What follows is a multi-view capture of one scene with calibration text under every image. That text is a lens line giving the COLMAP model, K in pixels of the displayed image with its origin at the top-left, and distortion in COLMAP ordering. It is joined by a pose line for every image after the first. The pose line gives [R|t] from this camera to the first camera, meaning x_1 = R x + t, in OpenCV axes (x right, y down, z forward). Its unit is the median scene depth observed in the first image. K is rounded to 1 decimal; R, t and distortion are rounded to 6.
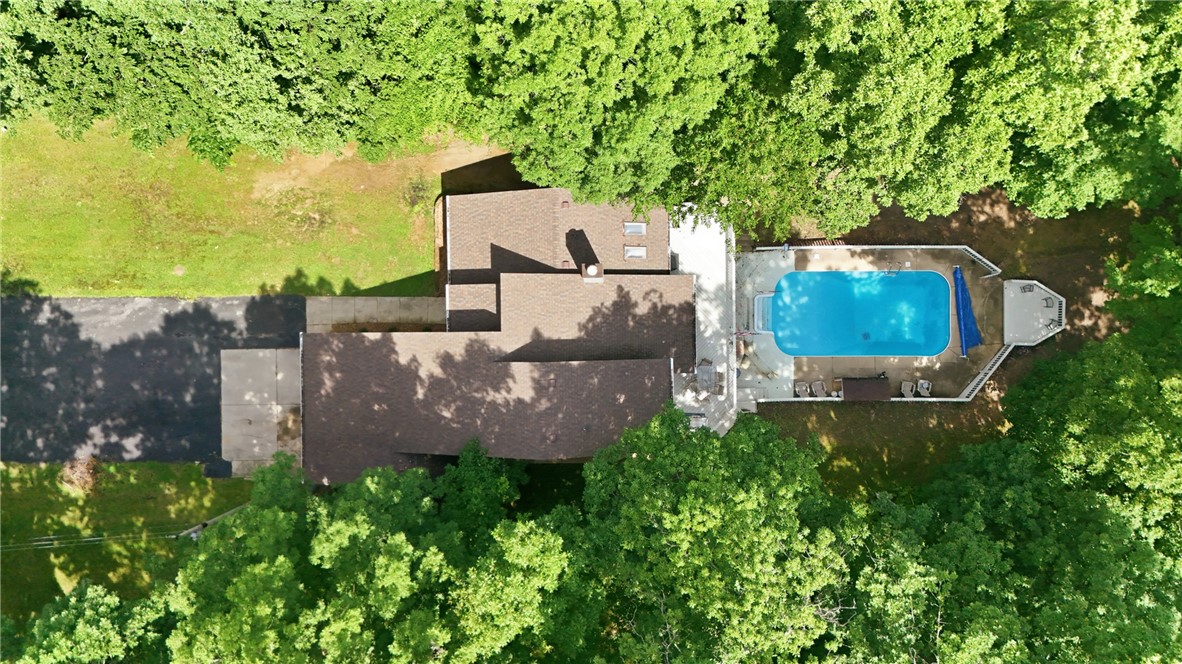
lens RADIAL K [[823.7, 0, 590.6], [0, 823.7, 338.3], [0, 0, 1]] dist [-0.005336, -0.000407]
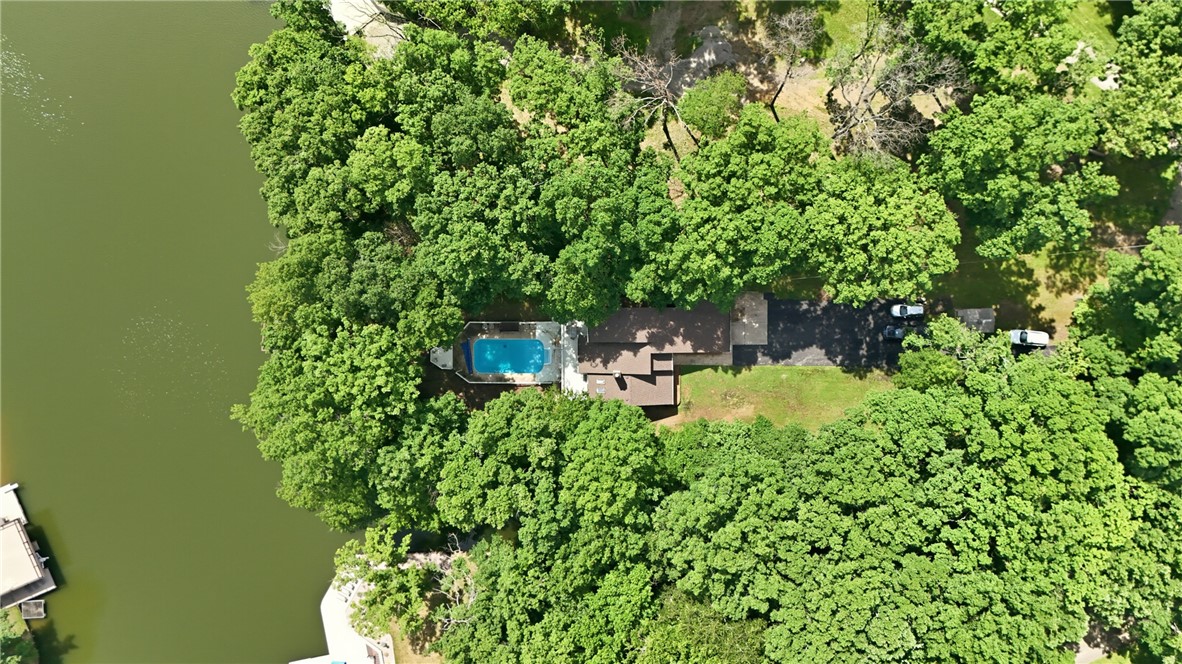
lens RADIAL K [[823.7, 0, 589.3], [0, 823.7, 333.6], [0, 0, 1]] dist [-0.005336, -0.000407]
pose [[-0.998971, -0.007830, 0.044663, -0.025273], [0.005907, -0.999057, -0.043022, 0.164479], [0.044958, -0.042714, 0.998075, -1.640914]]
